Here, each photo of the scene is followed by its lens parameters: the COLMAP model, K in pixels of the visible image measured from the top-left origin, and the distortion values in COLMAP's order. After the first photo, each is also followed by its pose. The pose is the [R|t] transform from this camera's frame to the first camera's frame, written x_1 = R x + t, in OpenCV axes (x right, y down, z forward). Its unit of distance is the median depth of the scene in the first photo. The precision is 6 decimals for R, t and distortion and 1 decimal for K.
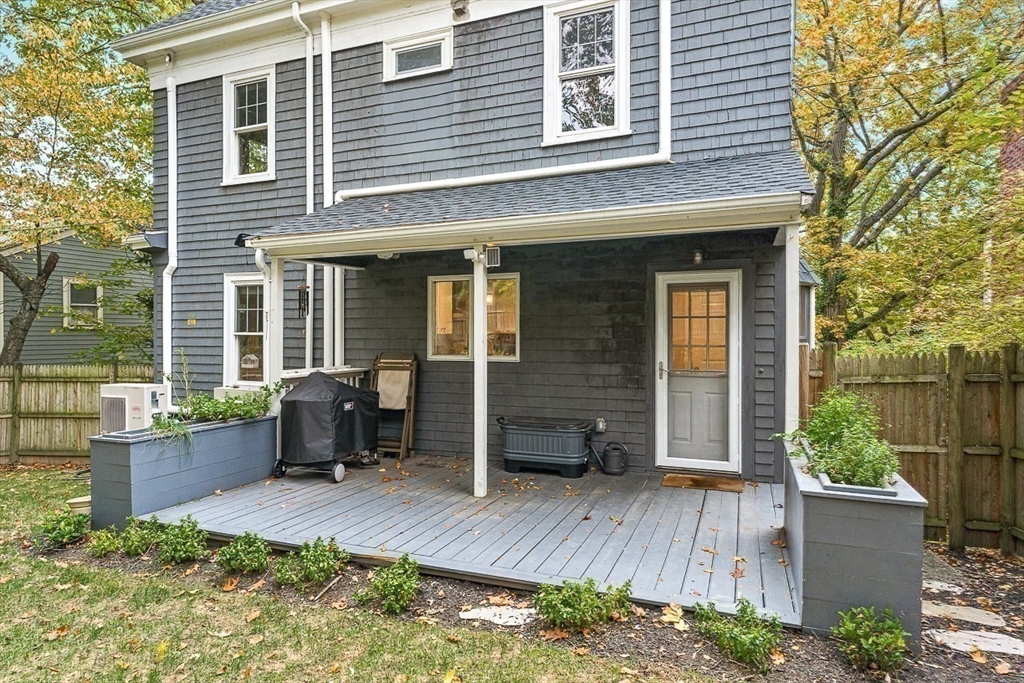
lens RADIAL K [[624.6, 0, 484.8], [0, 624.6, 350.4], [0, 0, 1]] dist [-0.003525, 0.006460]
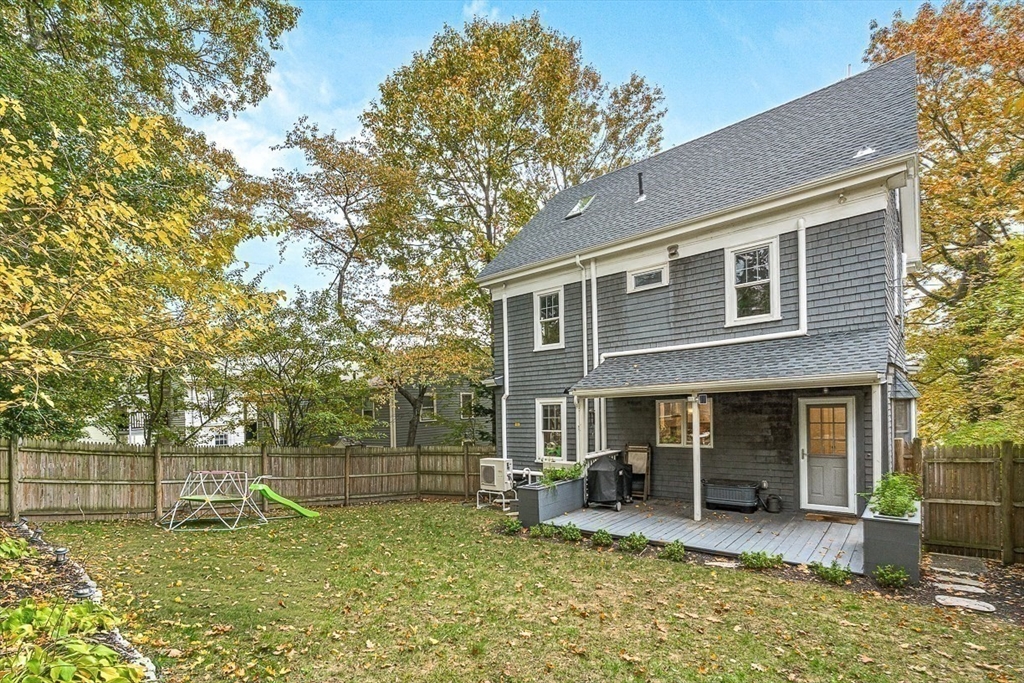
lens RADIAL K [[459.2, 0, 516.0], [0, 459.2, 429.3], [0, 0, 1]] dist [0.001184, -0.000731]
pose [[0.954282, -0.018971, -0.298305, -0.094620], [0.023702, 0.999644, 0.012249, -0.068754], [0.297966, -0.018759, 0.954392, -0.443868]]
